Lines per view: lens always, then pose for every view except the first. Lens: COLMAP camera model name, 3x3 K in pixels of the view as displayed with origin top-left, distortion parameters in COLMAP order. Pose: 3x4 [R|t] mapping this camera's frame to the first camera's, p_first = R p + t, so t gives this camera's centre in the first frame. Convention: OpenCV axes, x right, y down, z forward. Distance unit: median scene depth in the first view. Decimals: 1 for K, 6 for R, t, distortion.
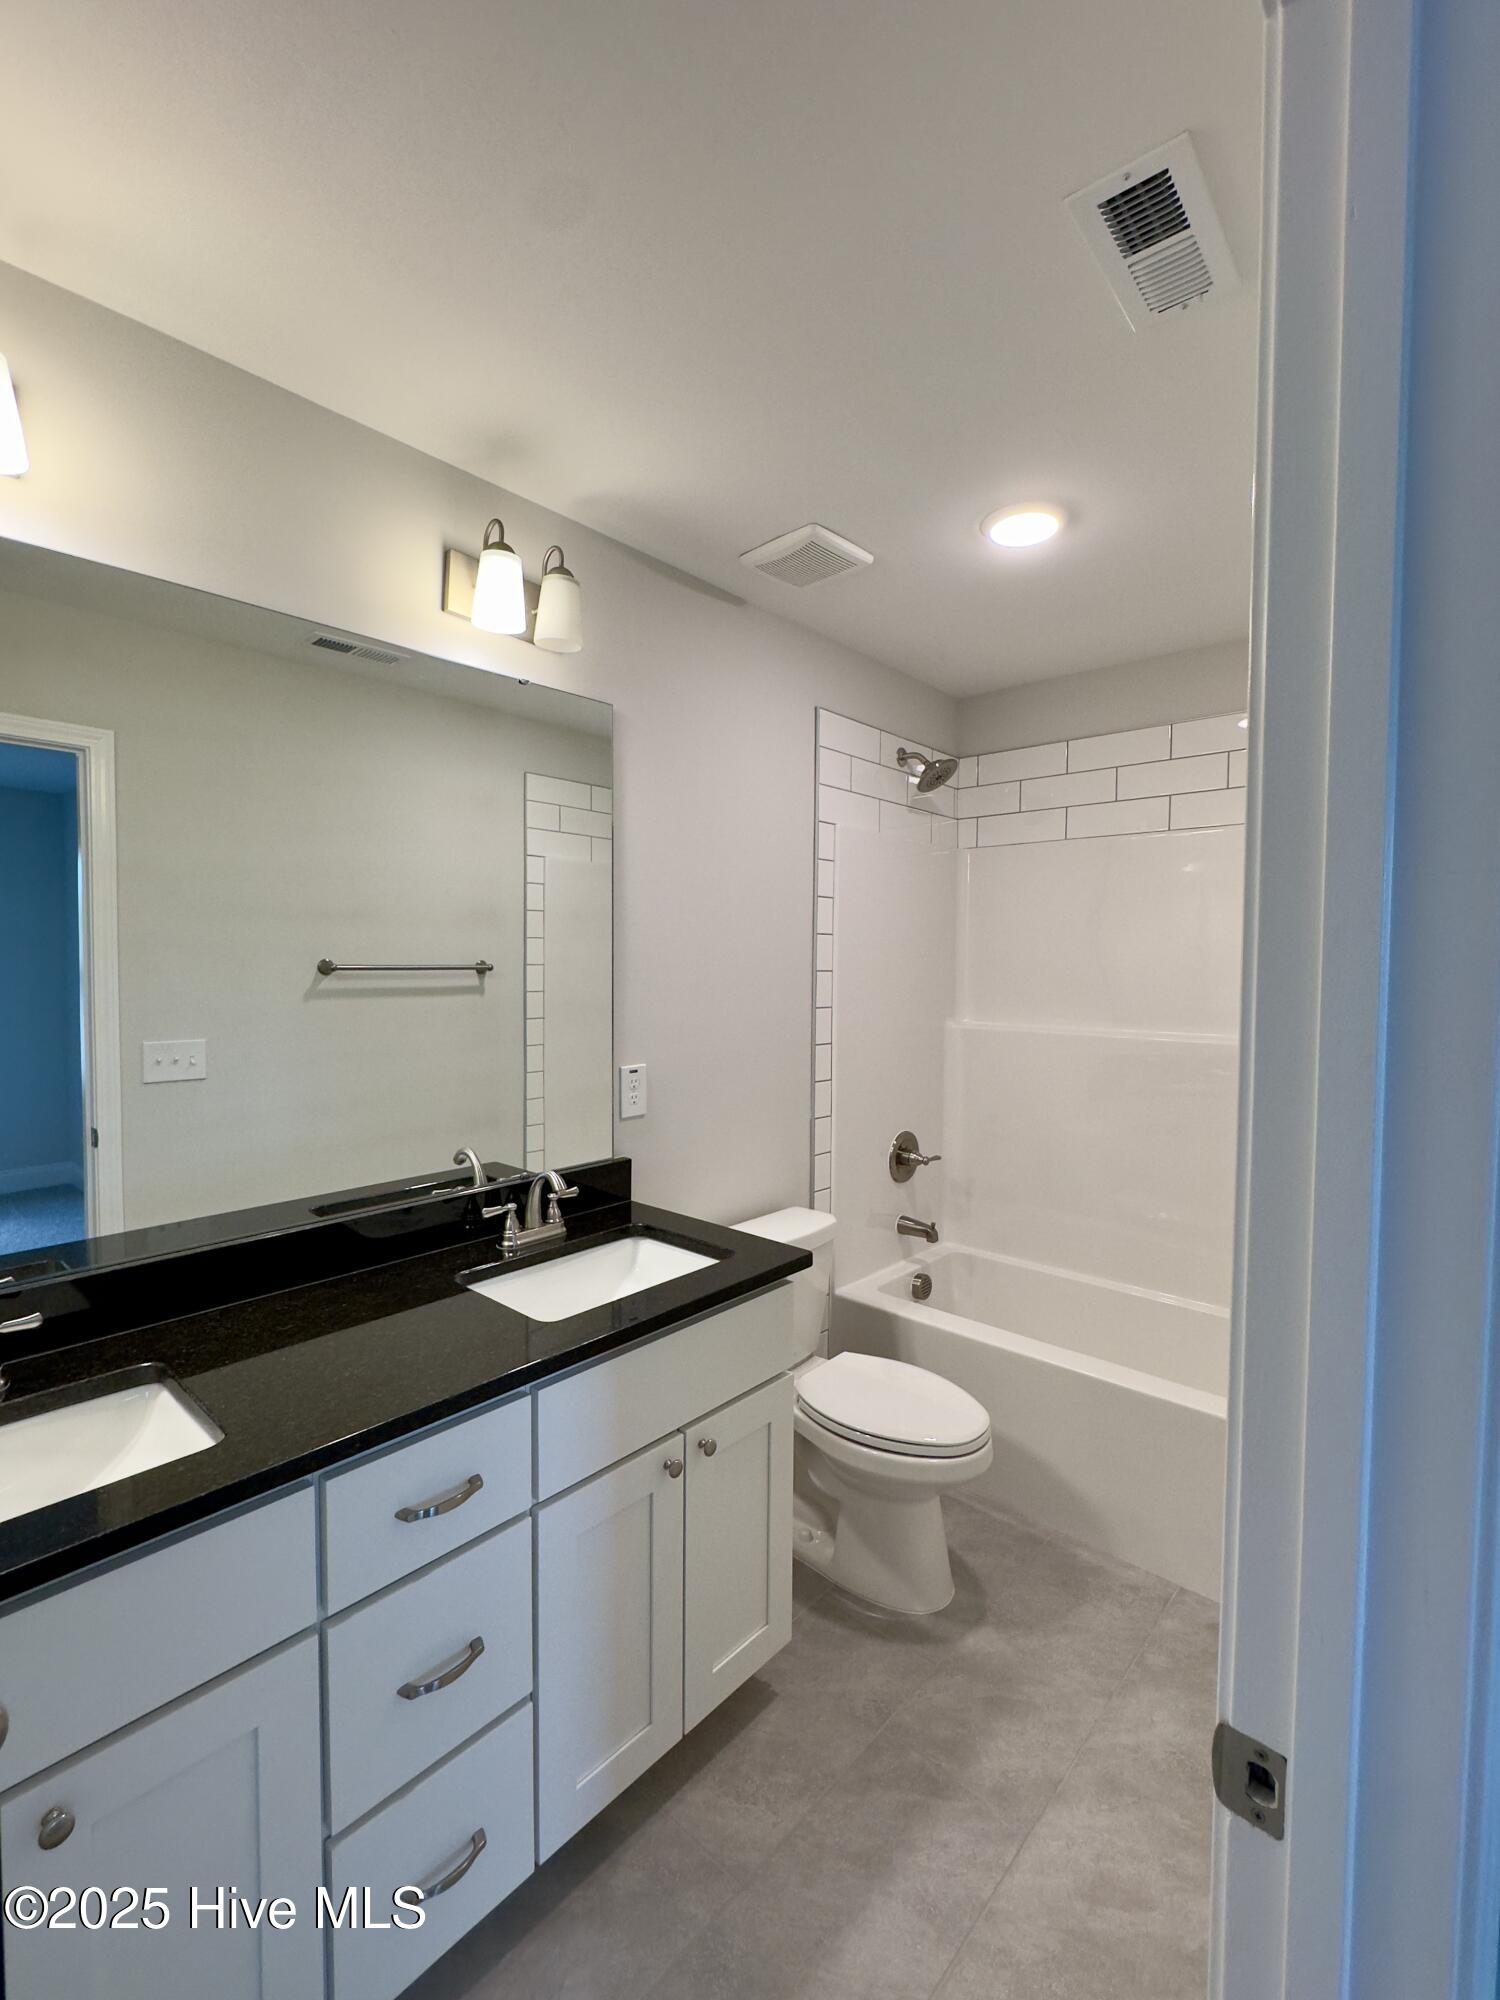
lens RADIAL K [[888.0, 0, 741.9], [0, 888.0, 997.1], [0, 0, 1]] dist [-0.004062, 0.000044]
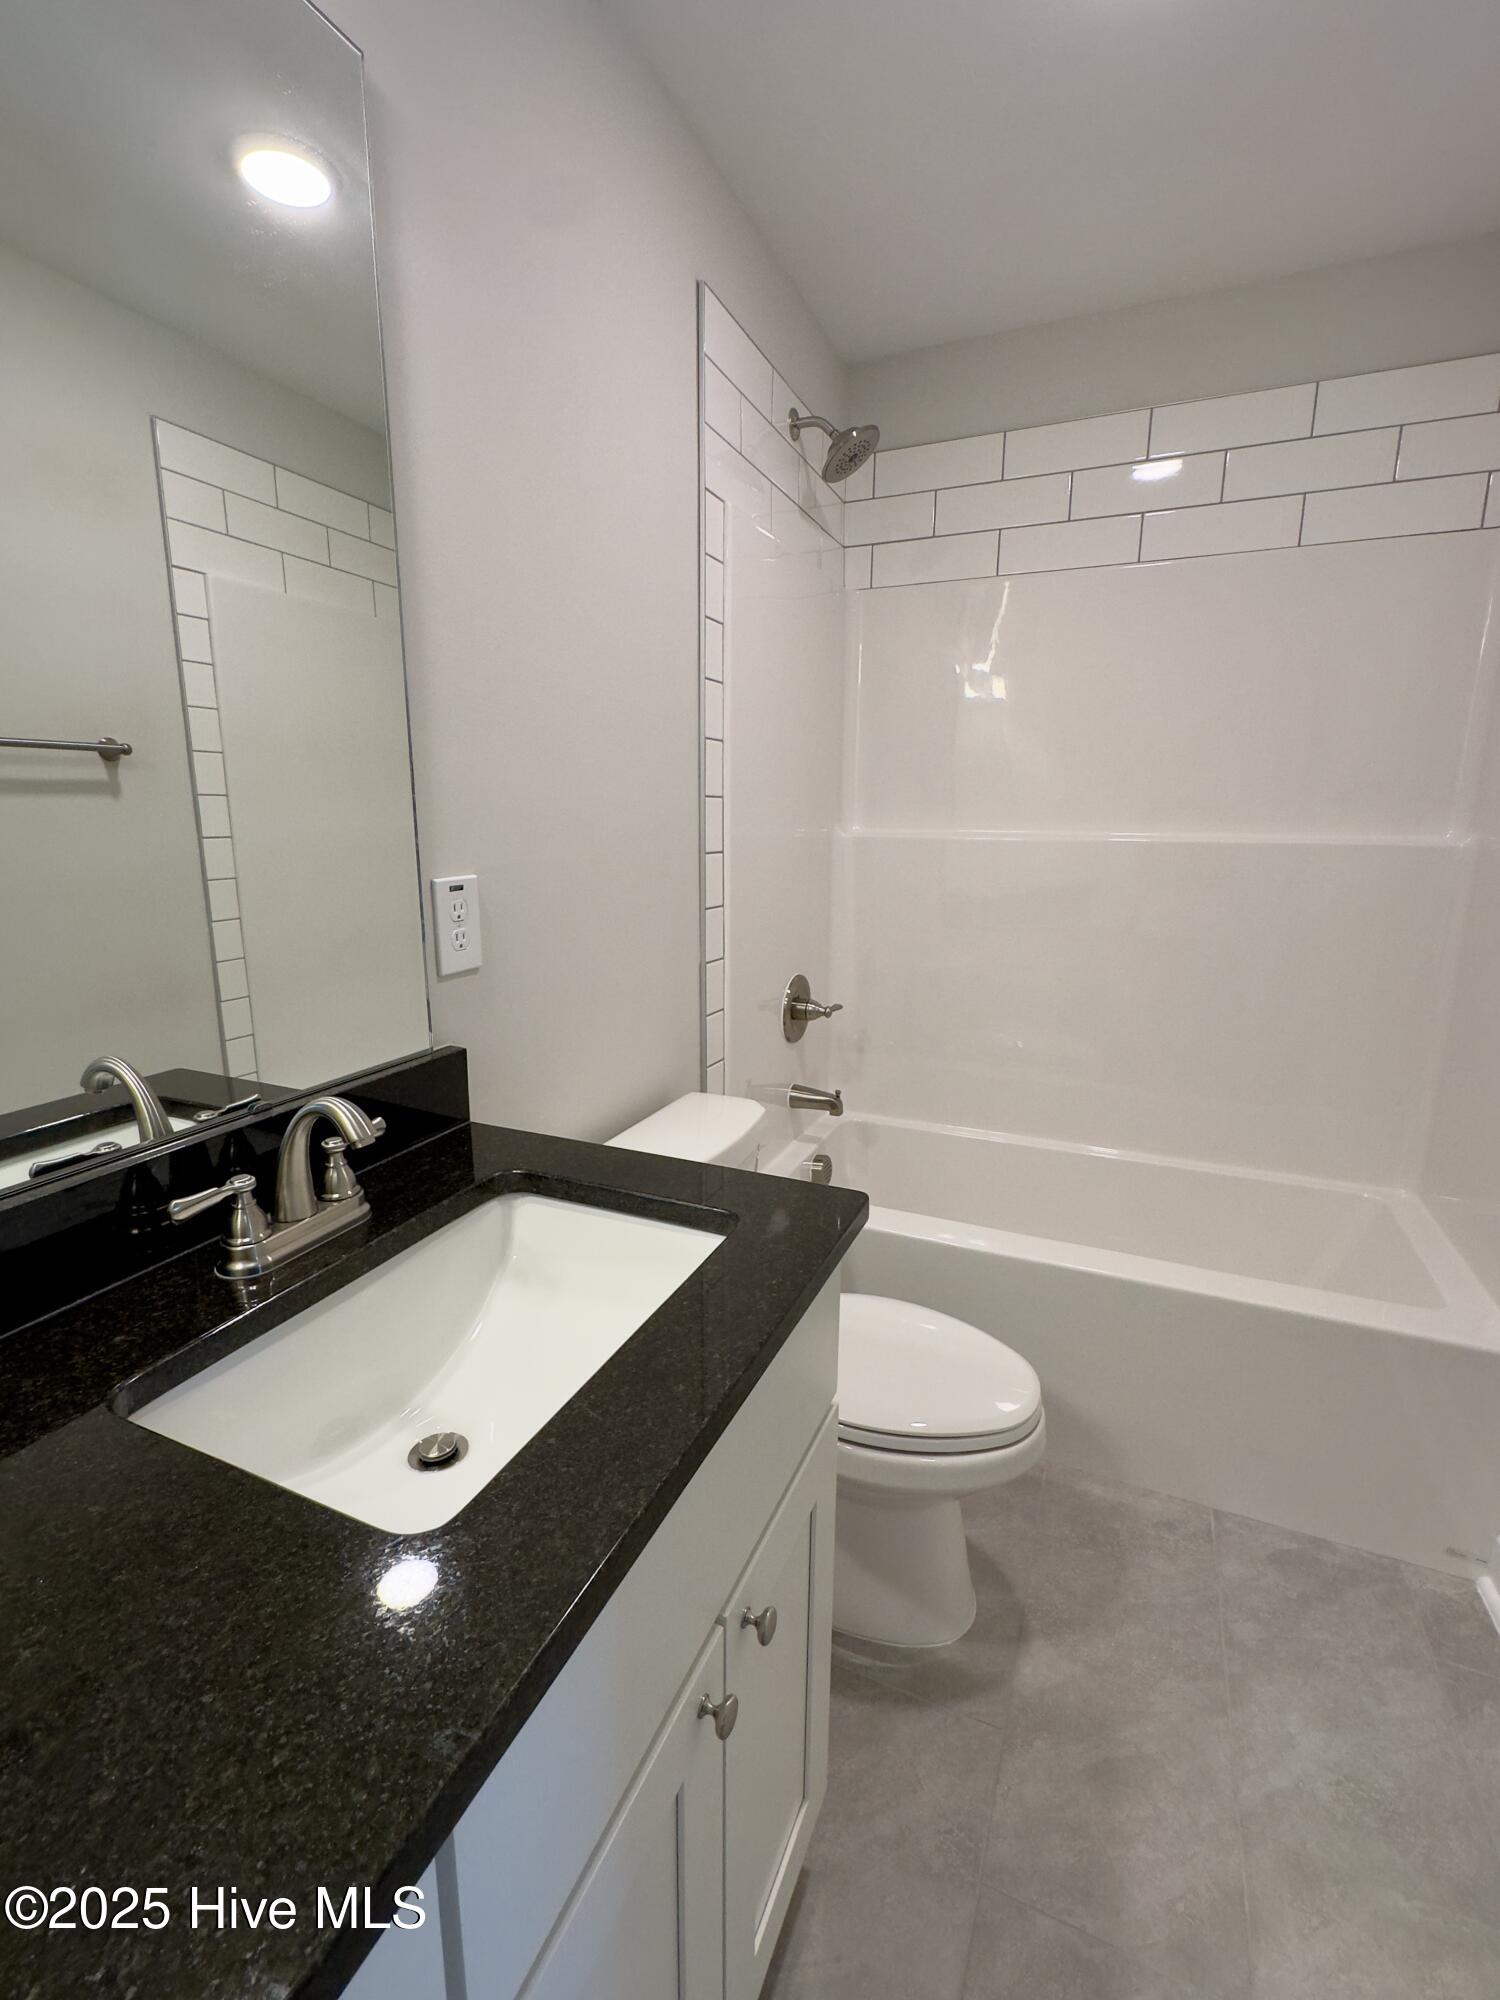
lens RADIAL K [[888.0, 0, 741.9], [0, 888.0, 997.1], [0, 0, 1]] dist [-0.004062, 0.000044]
pose [[0.949681, -0.066005, 0.306187, -0.128222], [0.014809, 0.985913, 0.166601, 0.062691], [-0.312870, -0.153683, 0.937280, 0.439417]]
